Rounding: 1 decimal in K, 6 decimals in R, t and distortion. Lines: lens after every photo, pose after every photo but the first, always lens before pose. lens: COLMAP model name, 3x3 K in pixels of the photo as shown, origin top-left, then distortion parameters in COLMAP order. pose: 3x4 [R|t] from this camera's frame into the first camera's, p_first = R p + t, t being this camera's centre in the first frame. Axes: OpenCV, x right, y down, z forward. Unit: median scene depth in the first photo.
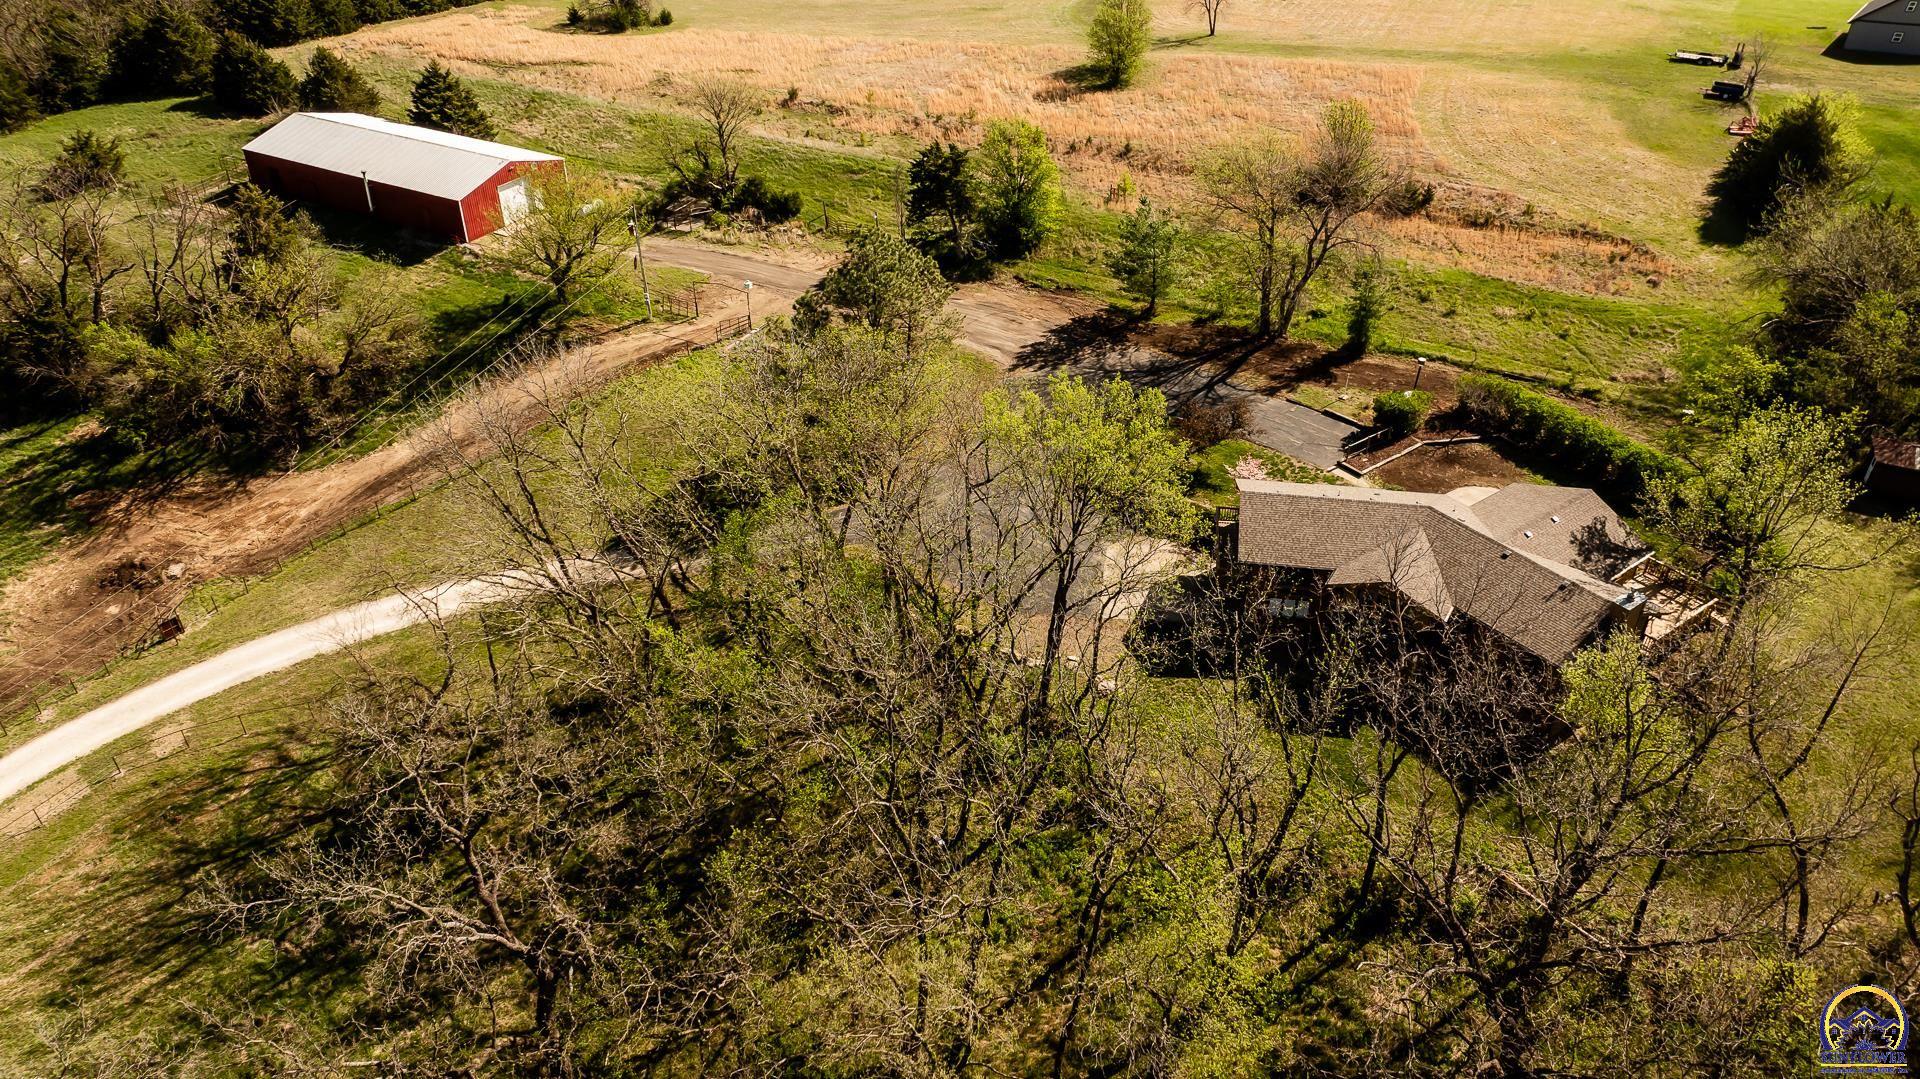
lens RADIAL K [[1319.2, 0, 960.0], [0, 1319.2, 539.5], [0, 0, 1]] dist [-0.020846, -0.001383]
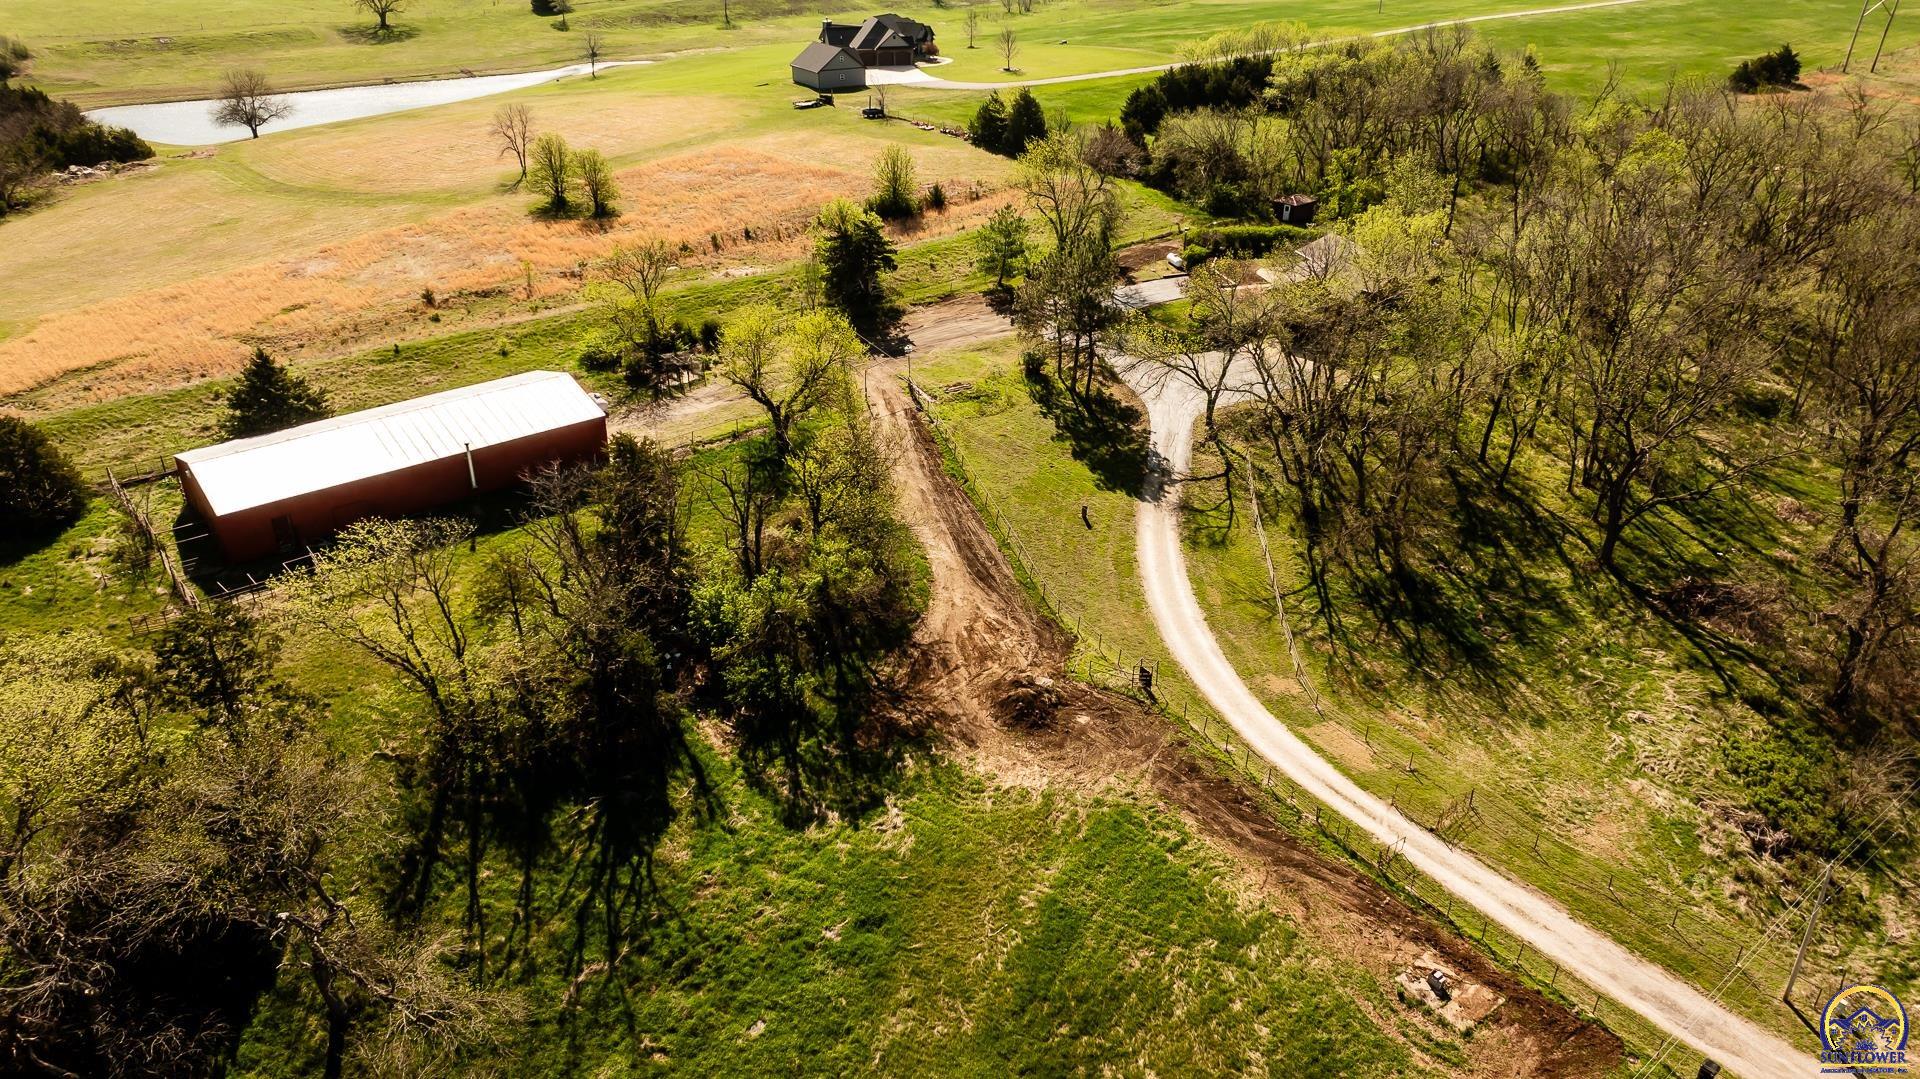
lens RADIAL K [[1347.5, 0, 960.0], [0, 1347.5, 539.5], [0, 0, 1]] dist [-0.019699, 0.002561]
pose [[0.359289, -0.429993, 0.828262, -1.276966], [0.521033, 0.828744, 0.204226, -0.283856], [-0.774233, 0.358176, 0.521799, 0.391916]]
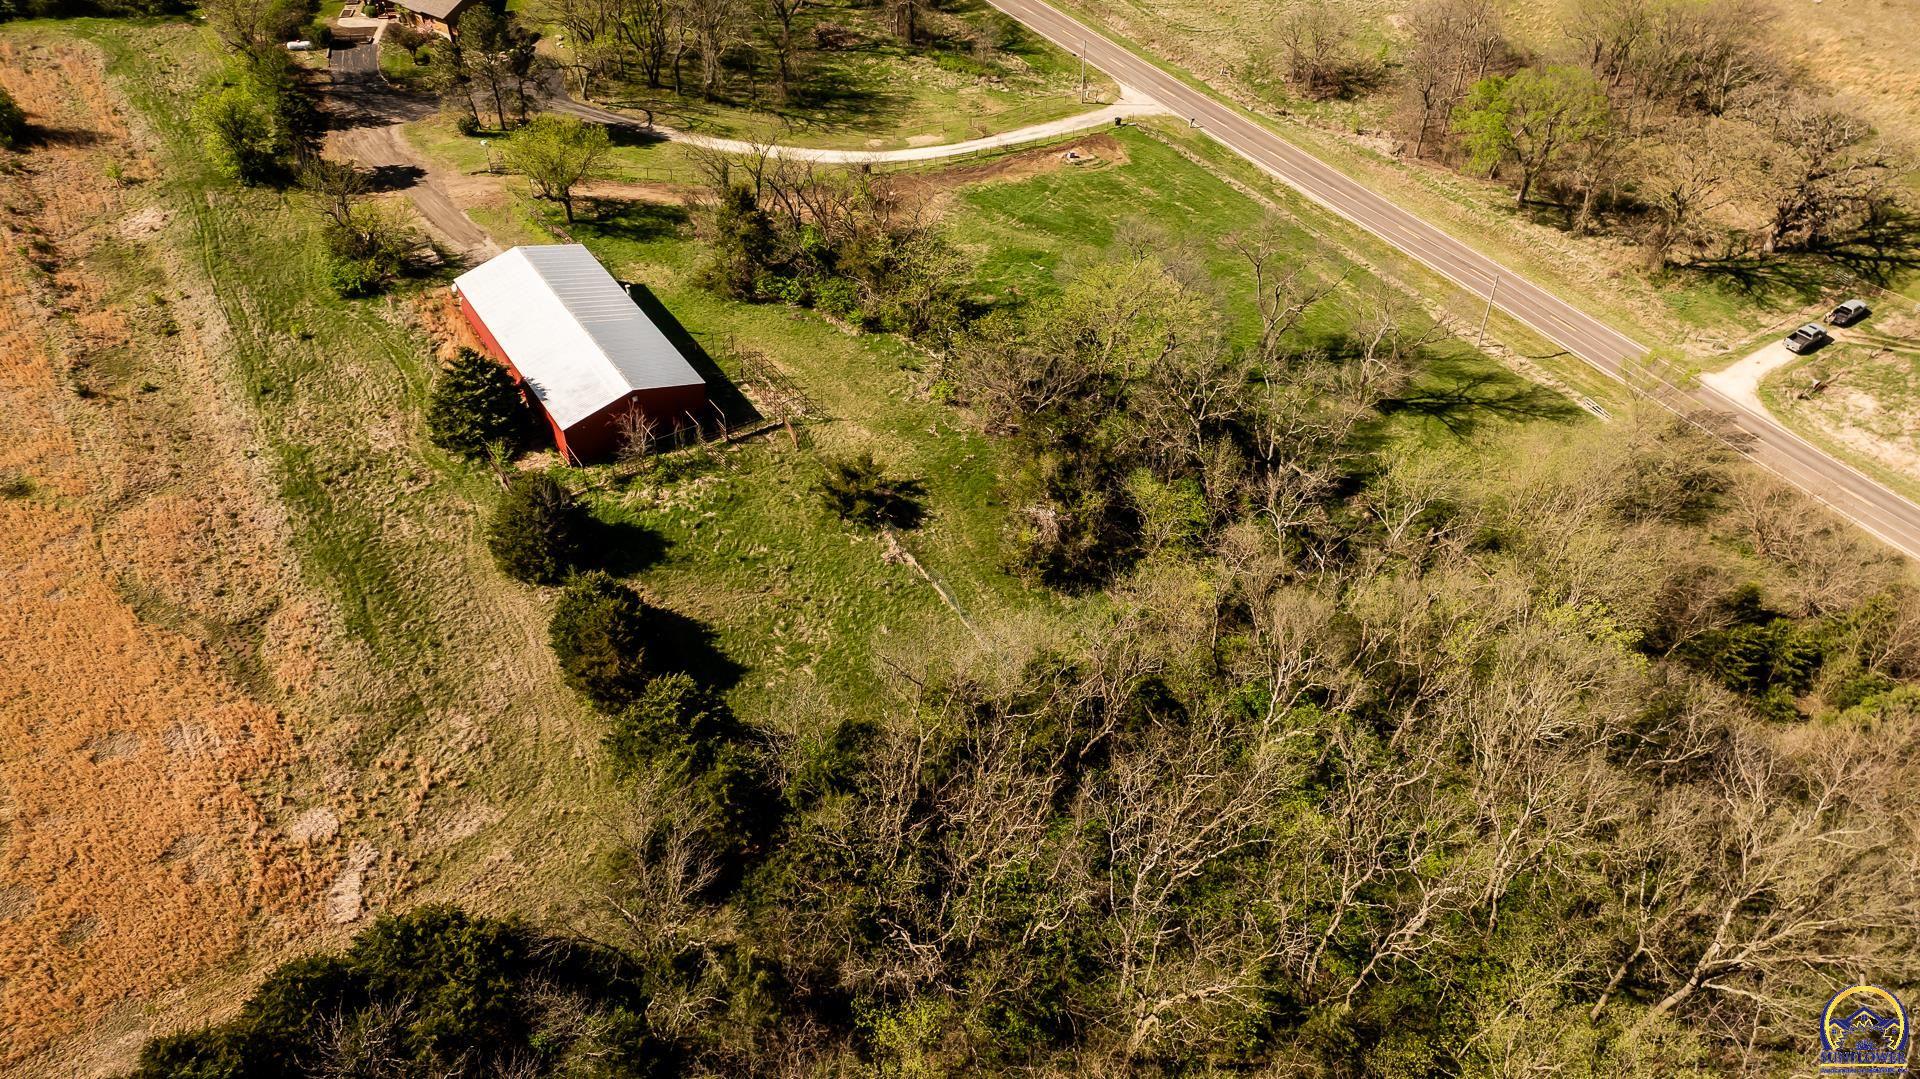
lens RADIAL K [[1387.4, 0, 966.8], [0, 1387.4, 489.3], [0, 0, 1]] dist [-0.030905, 0.033978]
pose [[-0.891485, -0.298785, 0.340561, -1.336985], [0.239589, 0.327073, 0.914123, -1.404544], [-0.384515, 0.896522, -0.219995, 1.526834]]
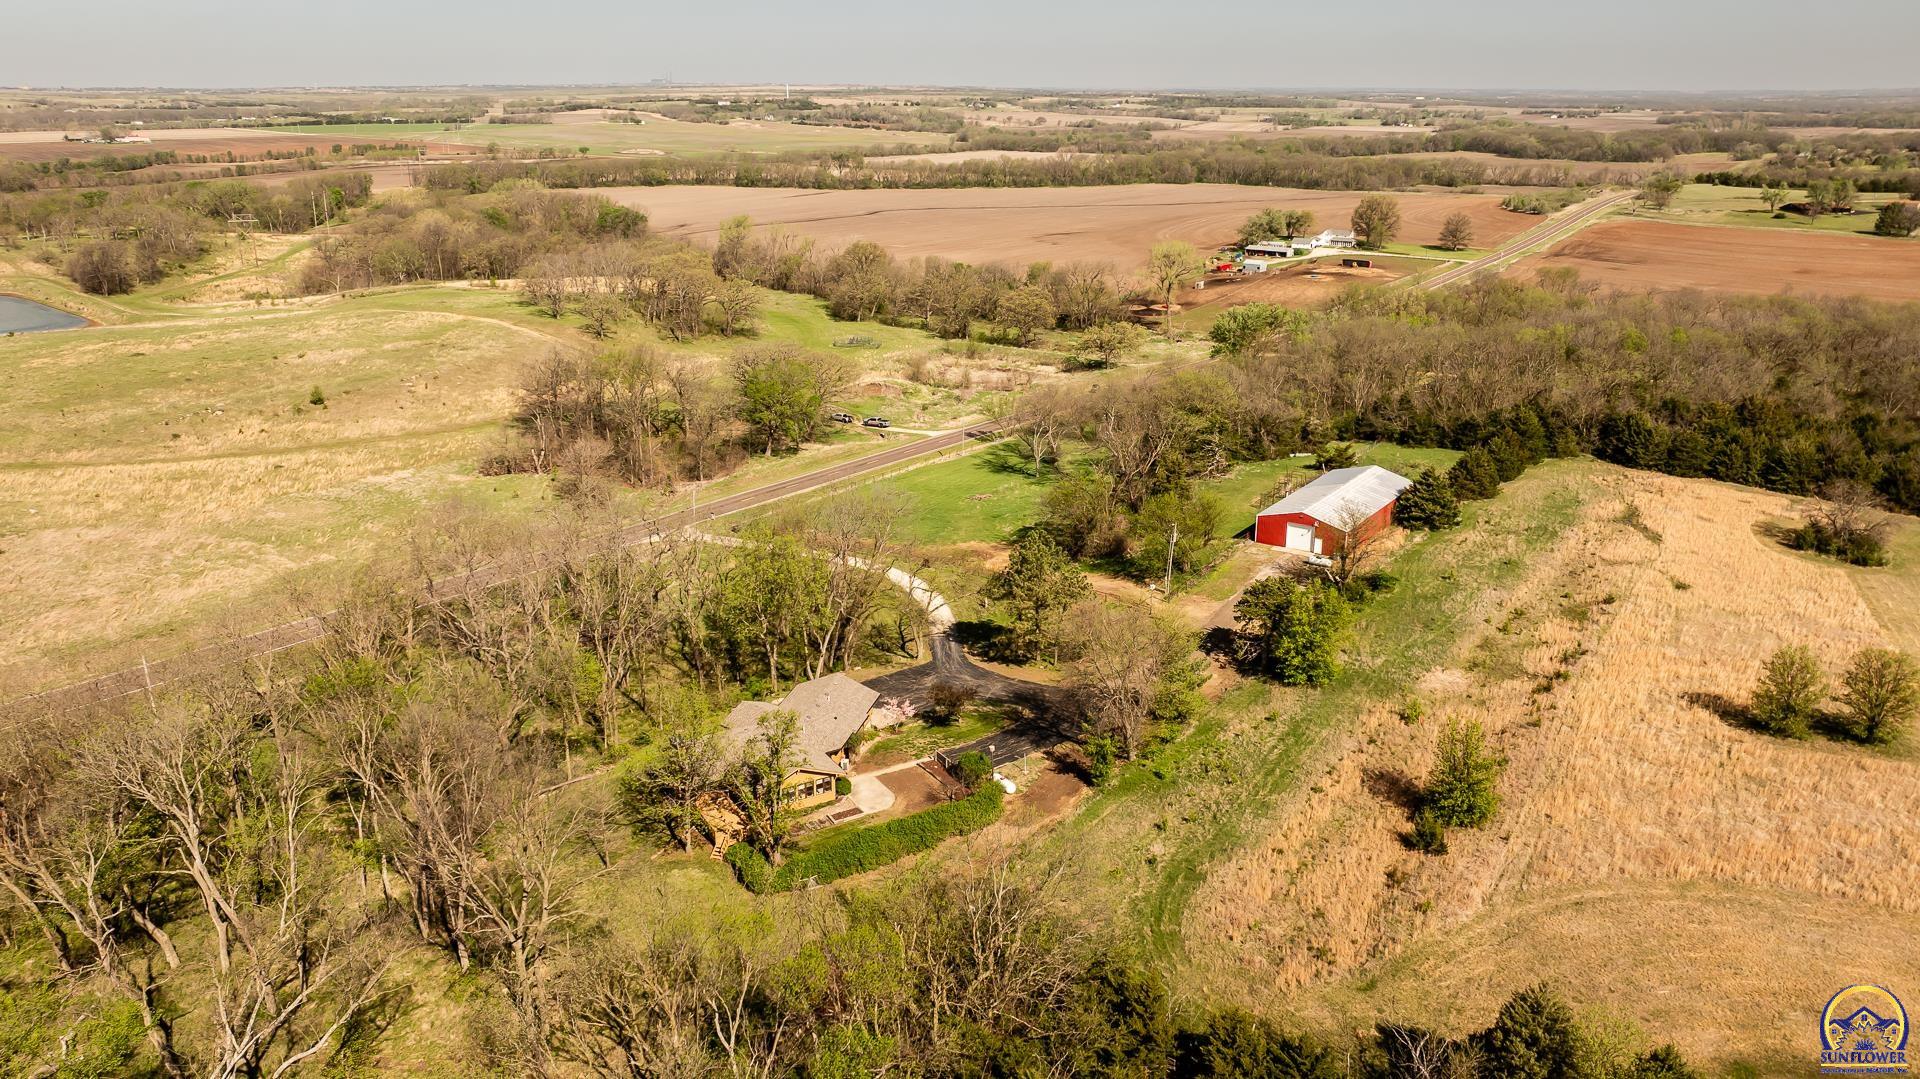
lens RADIAL K [[1387.4, 0, 966.8], [0, 1387.4, 489.3], [0, 0, 1]] dist [-0.030905, 0.033978]
pose [[-0.093587, 0.271973, -0.957743, 1.435121], [-0.561156, 0.780200, 0.276390, -0.628826], [0.822402, 0.563310, 0.079603, 0.640054]]
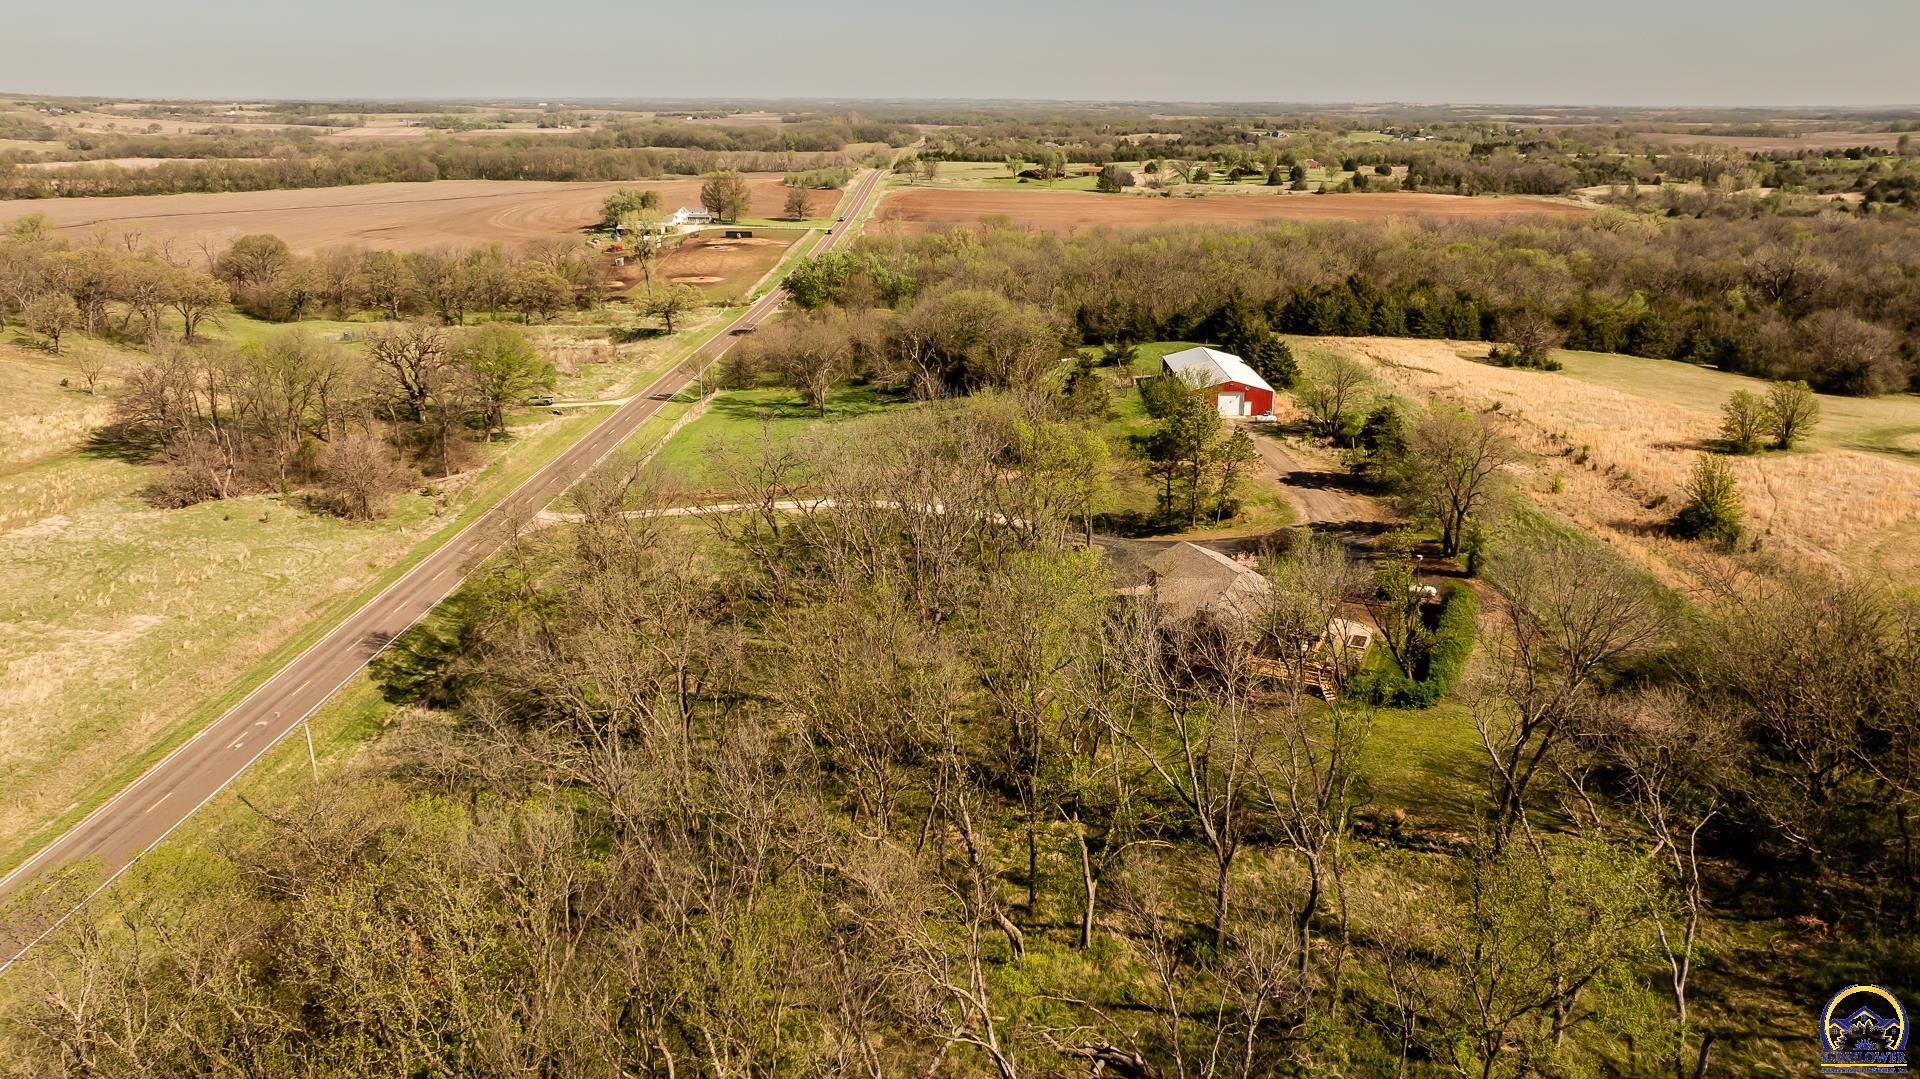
lens RADIAL K [[1368.4, 0, 963.6], [0, 1368.4, 536.7], [0, 0, 1]] dist [-0.042686, 0.047622]
pose [[0.494570, 0.261761, -0.828783, 1.176342], [-0.489825, 0.871655, -0.016997, 0.102378], [0.717964, 0.414365, 0.559312, -0.172503]]
